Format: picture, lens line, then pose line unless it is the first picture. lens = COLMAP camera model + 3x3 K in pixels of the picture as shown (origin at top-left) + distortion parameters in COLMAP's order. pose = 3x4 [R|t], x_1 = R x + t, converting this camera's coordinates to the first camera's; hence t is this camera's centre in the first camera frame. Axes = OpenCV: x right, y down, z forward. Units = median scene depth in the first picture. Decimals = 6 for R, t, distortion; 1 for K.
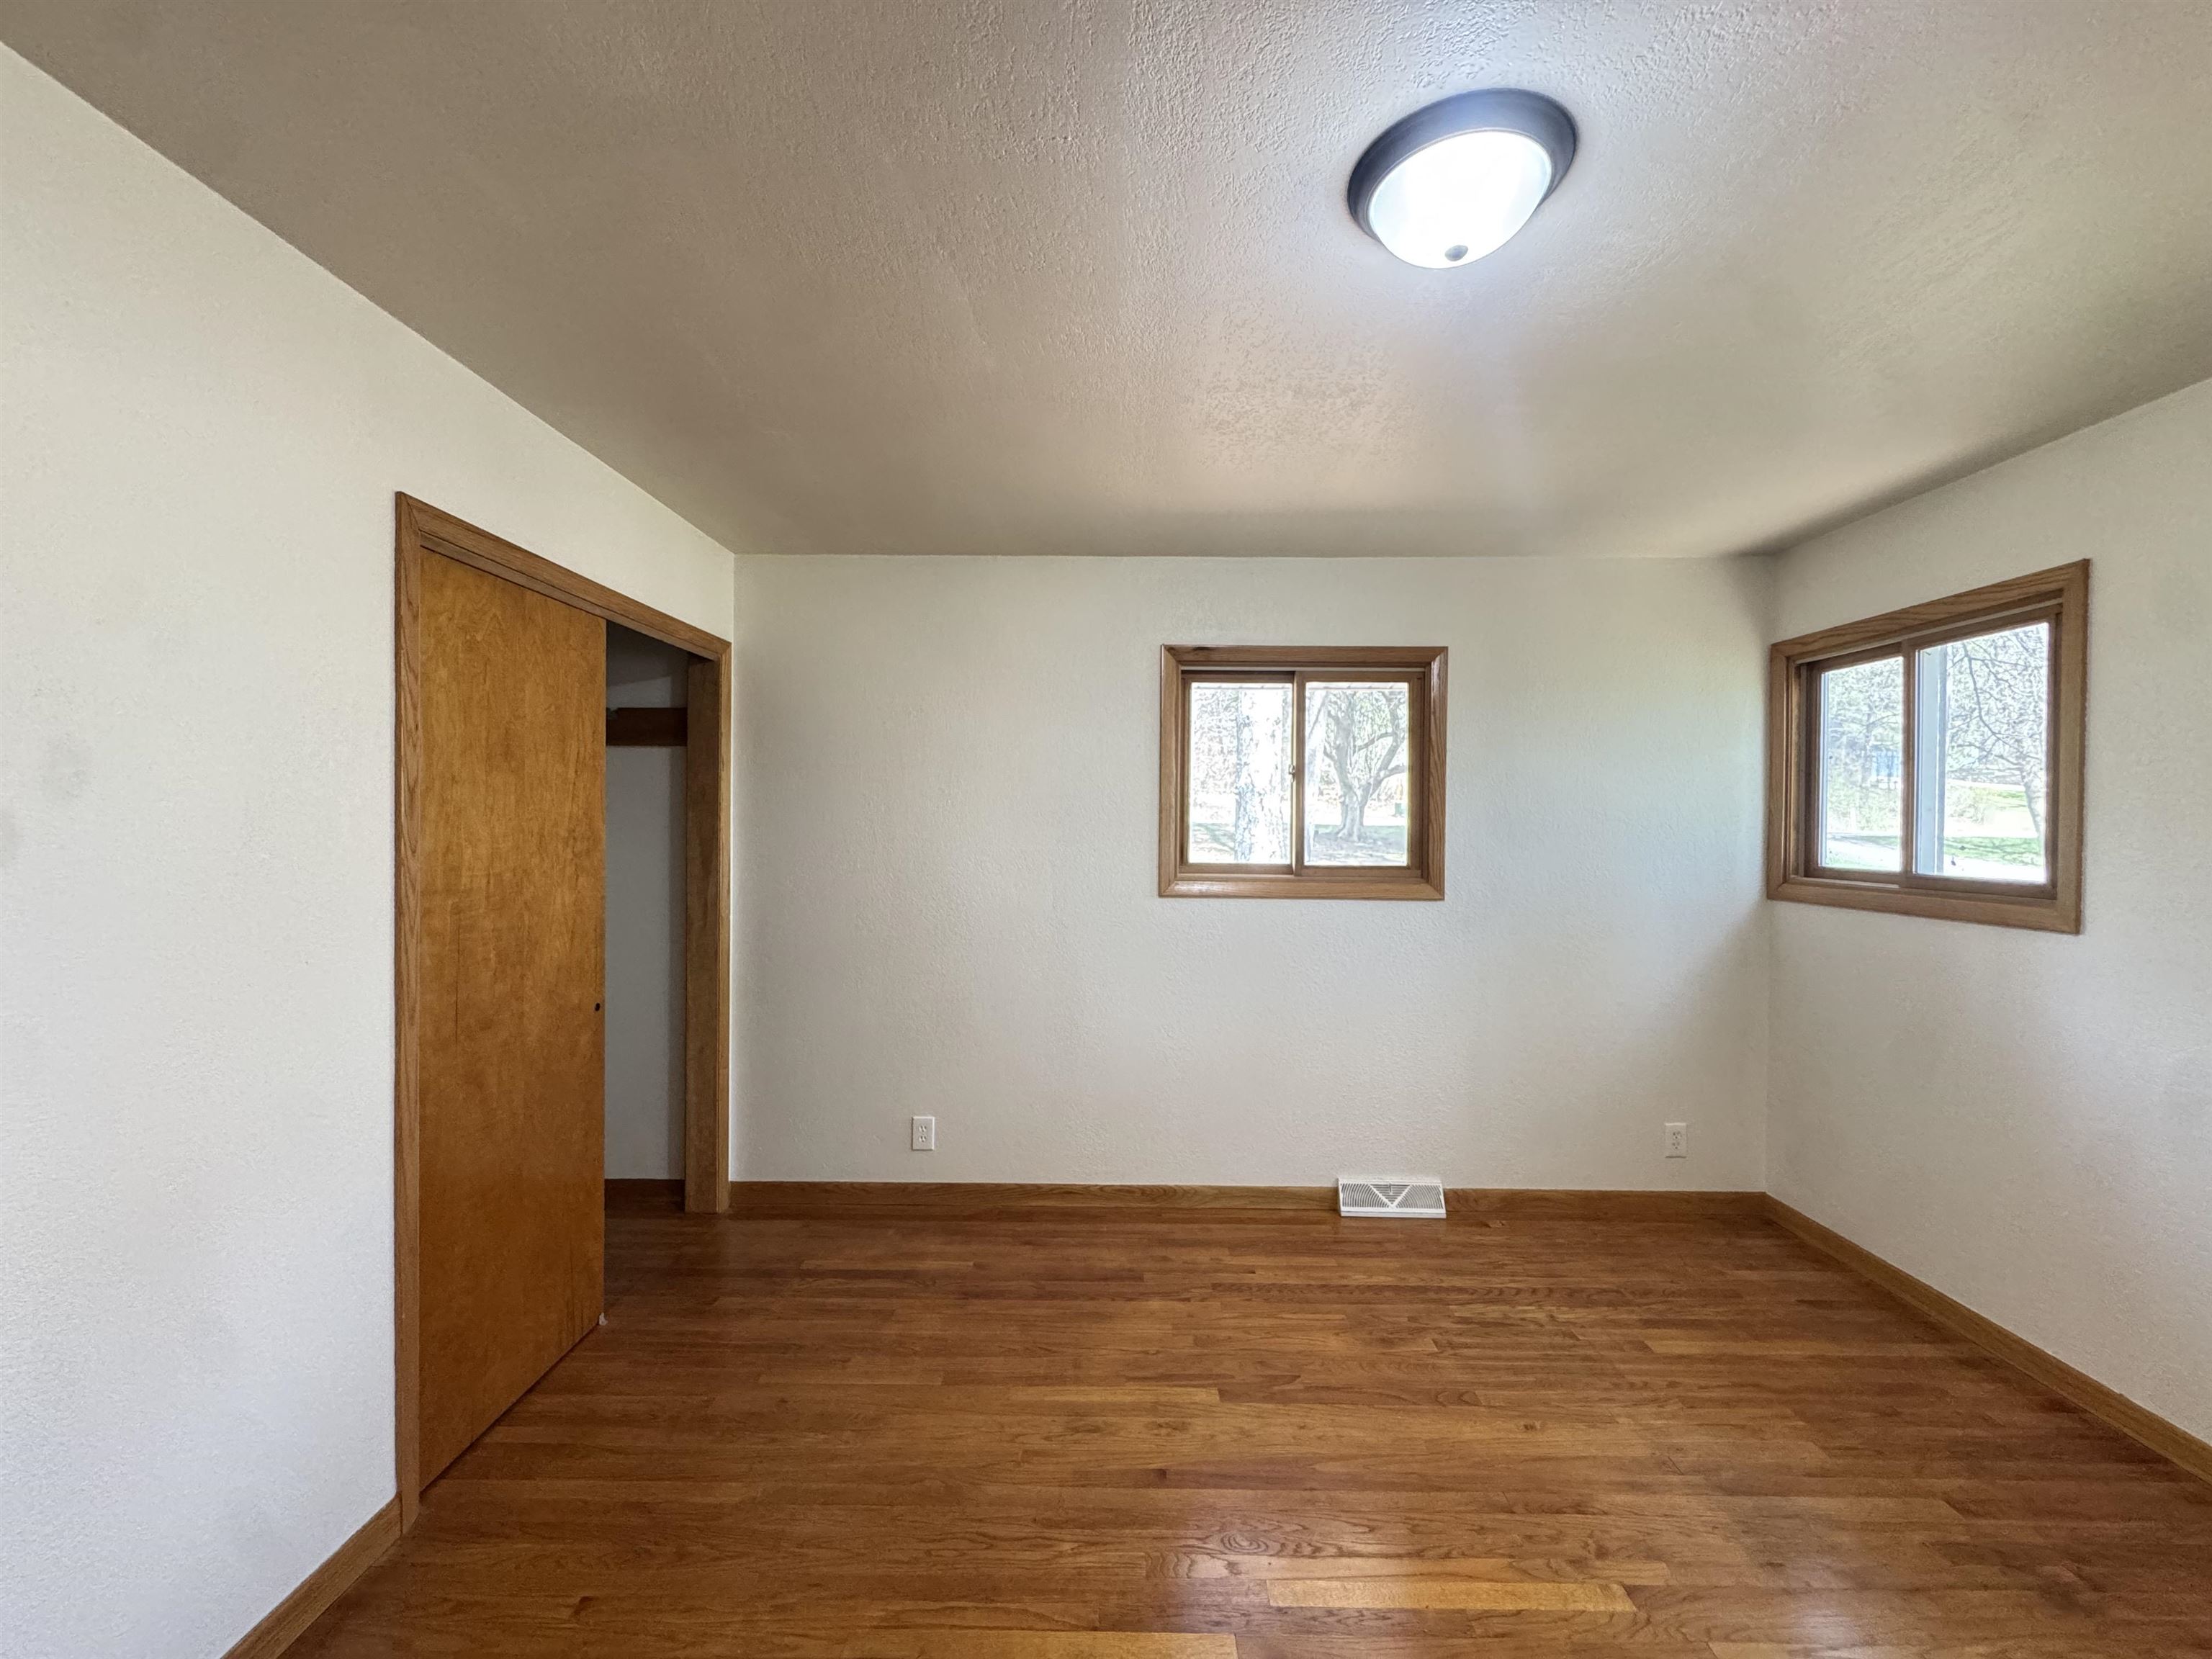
lens RADIAL K [[888.1, 0, 1104.0], [0, 888.1, 828.5], [0, 0, 1]] dist [-0.001277, 0.000355]
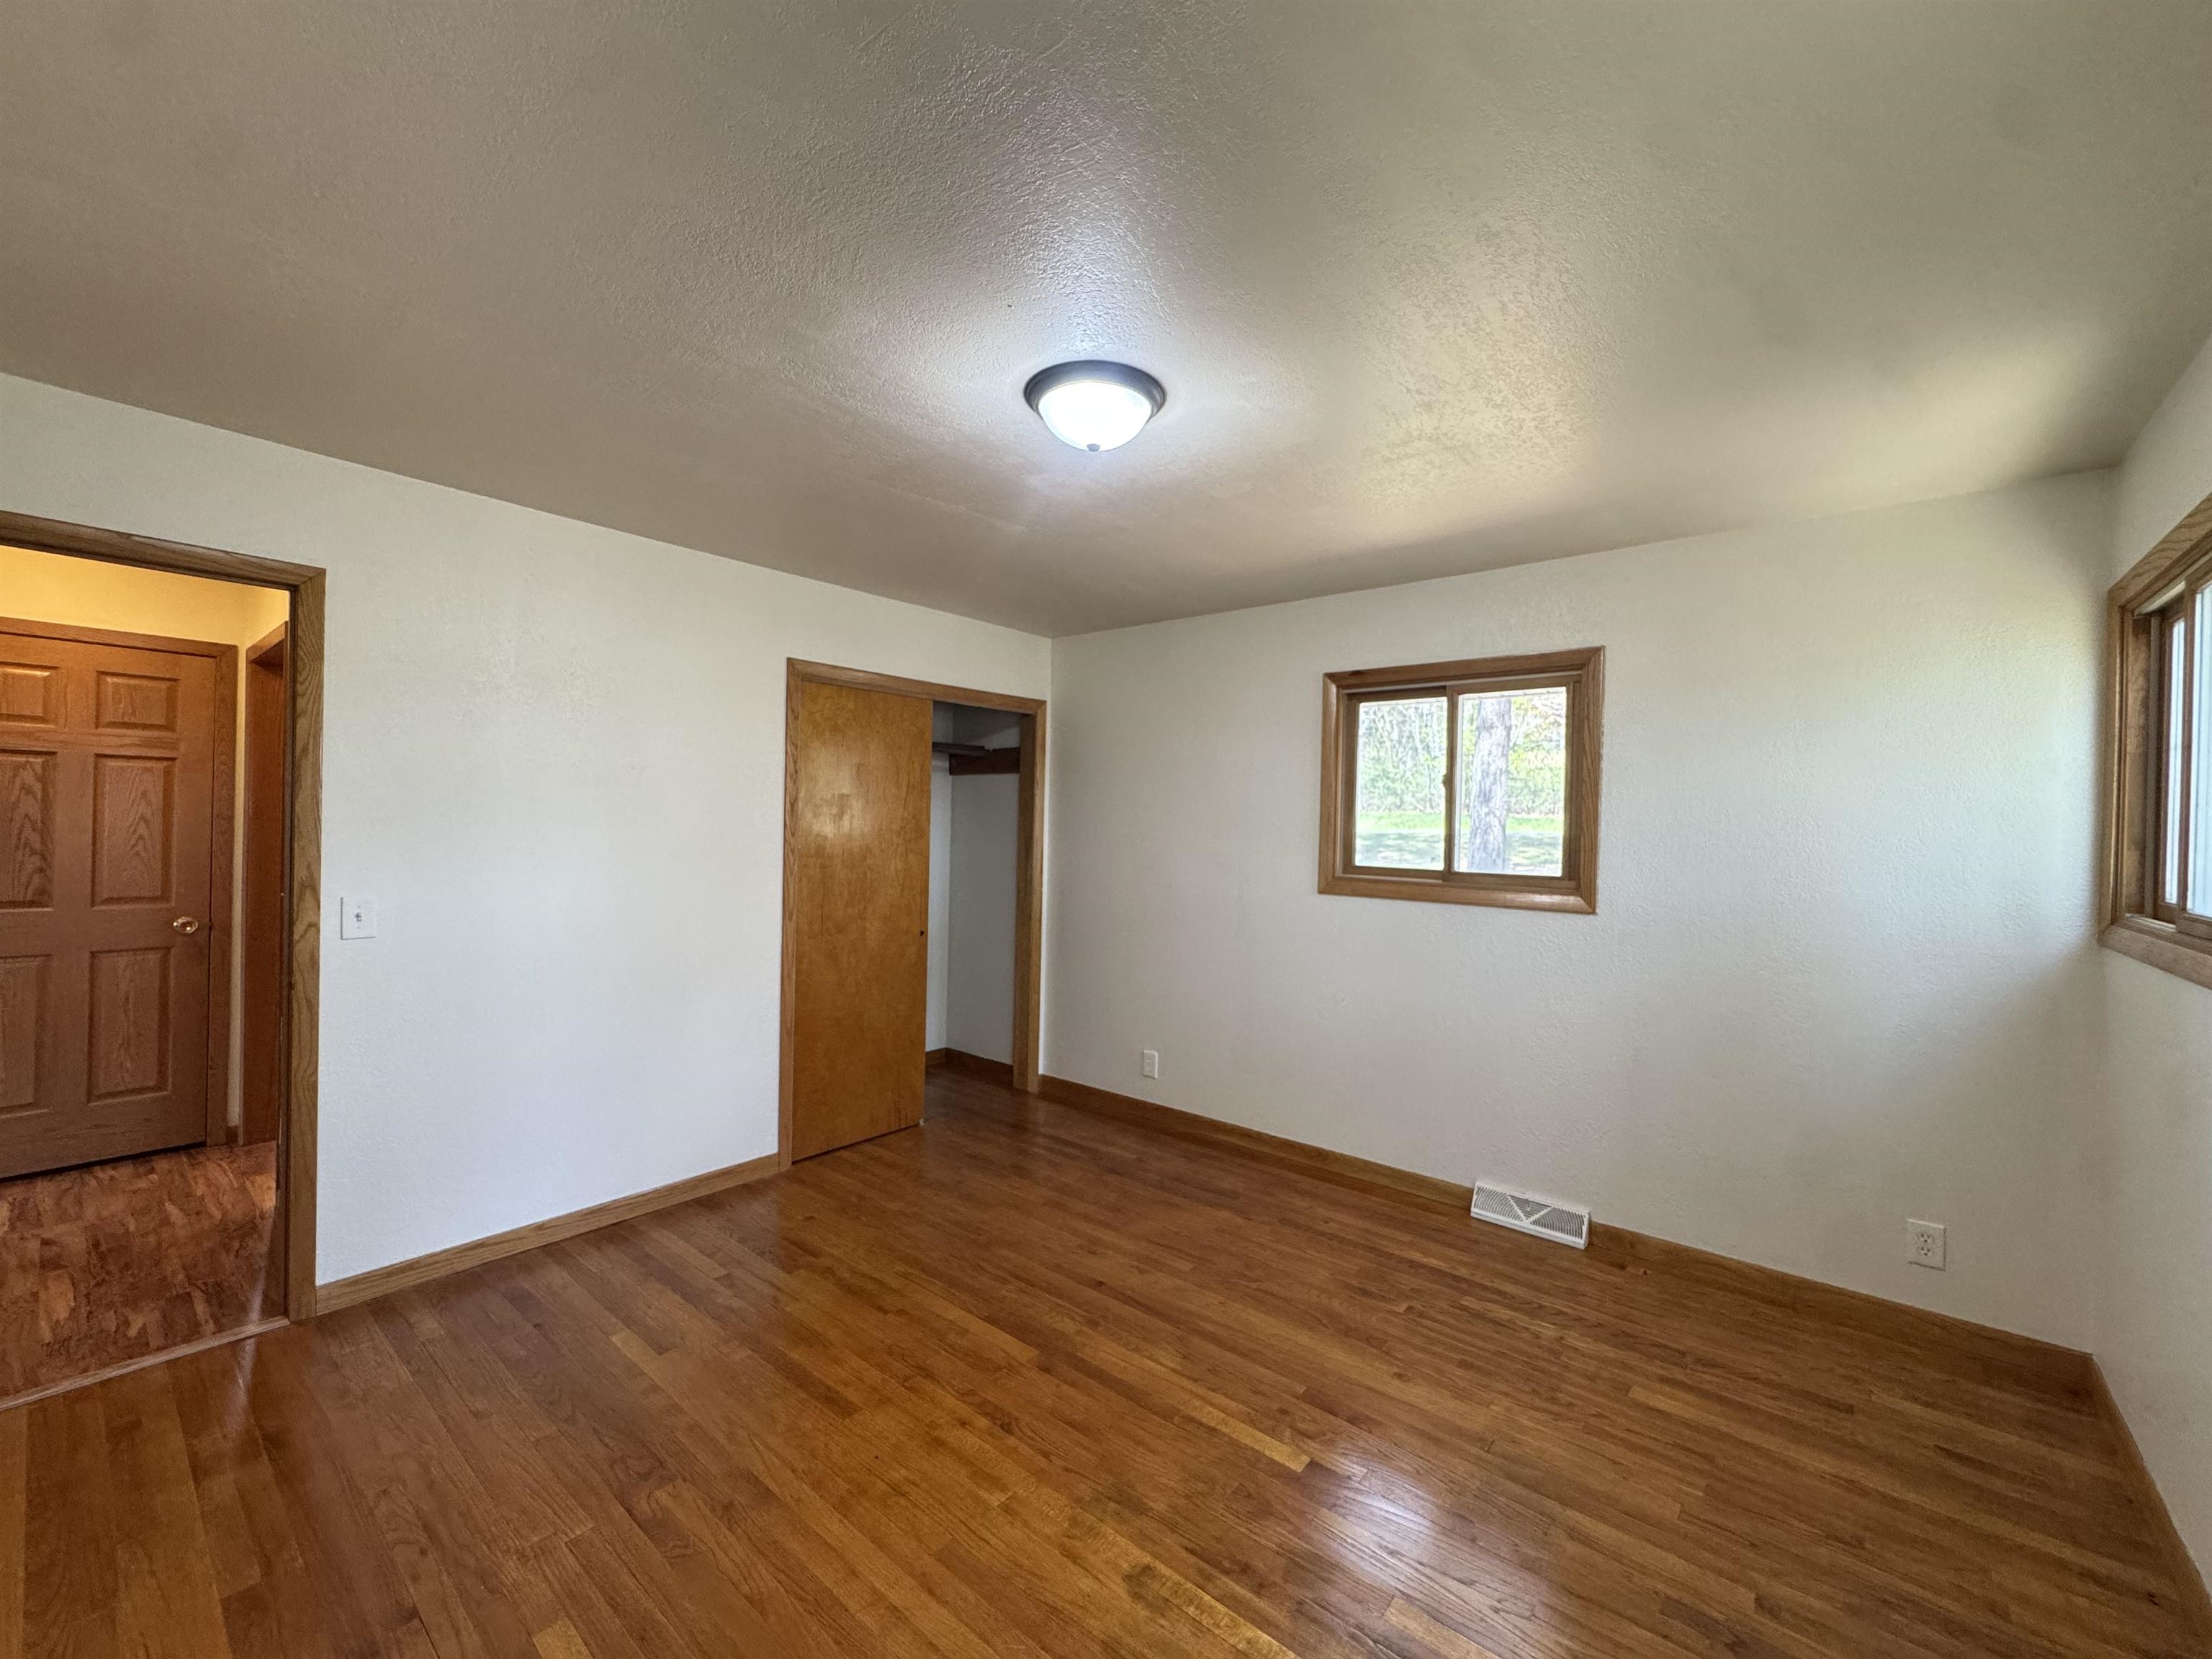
lens RADIAL K [[888.1, 0, 1104.0], [0, 888.1, 828.5], [0, 0, 1]] dist [-0.001277, 0.000355]
pose [[0.776901, 0.012119, -0.629506, 0.645466], [-0.020199, 0.999780, -0.005681, 0.006176], [0.629298, 0.017129, 0.776975, -0.073521]]
